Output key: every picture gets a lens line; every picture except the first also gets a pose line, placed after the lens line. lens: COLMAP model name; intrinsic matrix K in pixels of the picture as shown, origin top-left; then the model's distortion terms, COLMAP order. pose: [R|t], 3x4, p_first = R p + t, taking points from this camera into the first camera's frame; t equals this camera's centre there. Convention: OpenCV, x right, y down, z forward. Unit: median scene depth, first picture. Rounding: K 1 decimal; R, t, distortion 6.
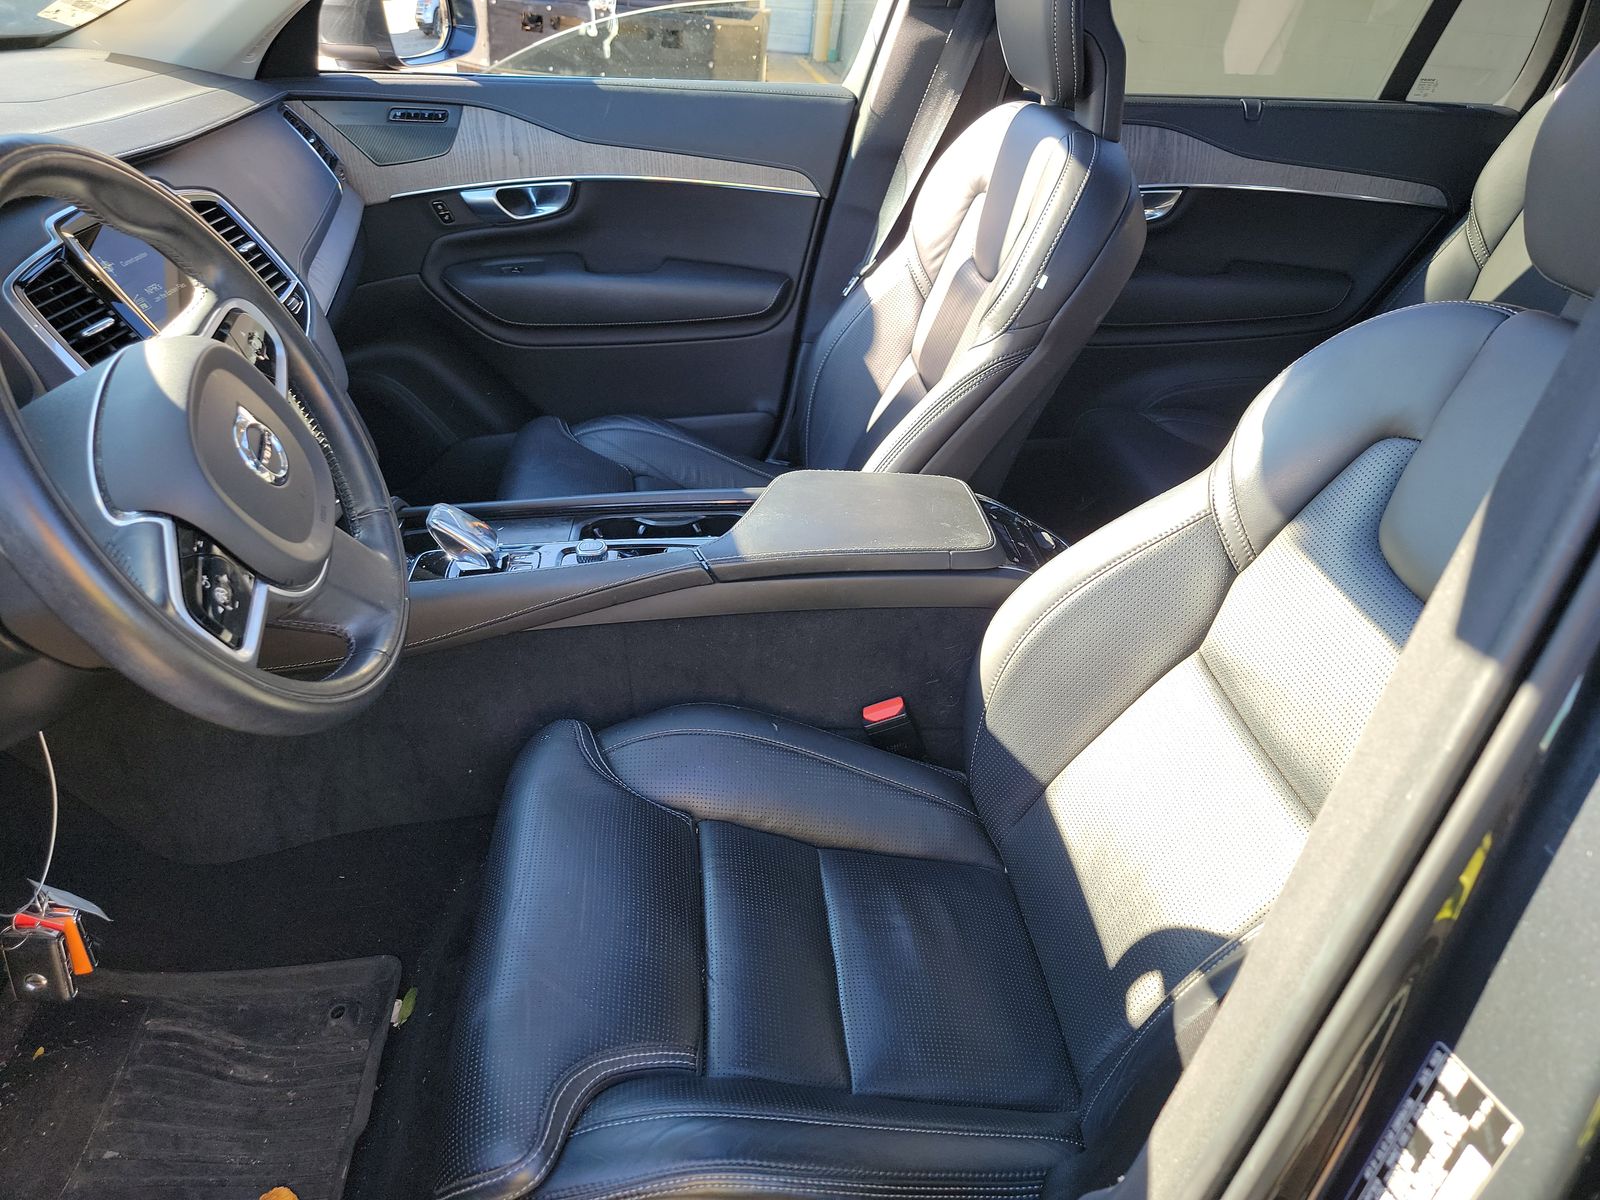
lens RADIAL K [[1087.4, 0, 798.8], [0, 1087.4, 609.7], [0, 0, 1]] dist [0.061466, -0.046580]
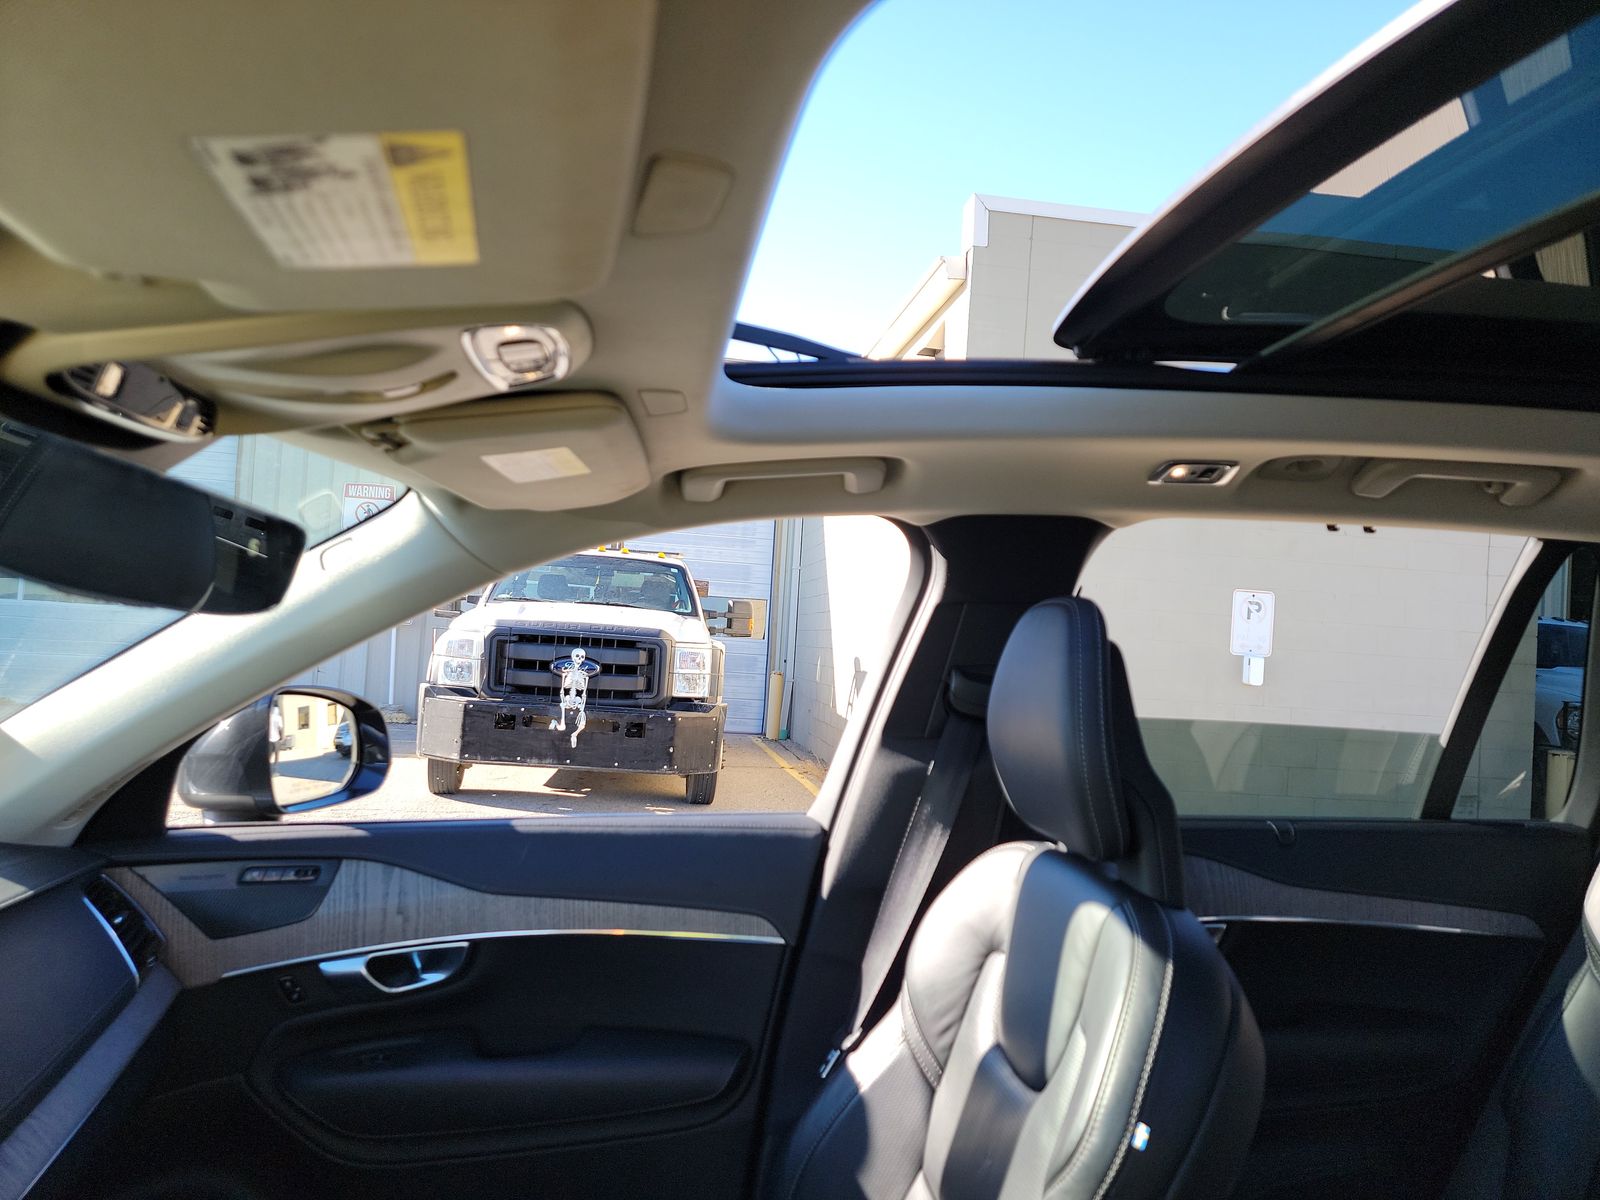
lens RADIAL K [[1098.1, 0, 805.5], [0, 1098.1, 598.2], [0, 0, 1]] dist [0.006134, 0.000703]
pose [[0.998609, -0.017193, 0.049841, -0.001480], [0.042008, 0.830726, -0.555094, -0.145294], [-0.031860, 0.556415, 0.830293, 0.200426]]
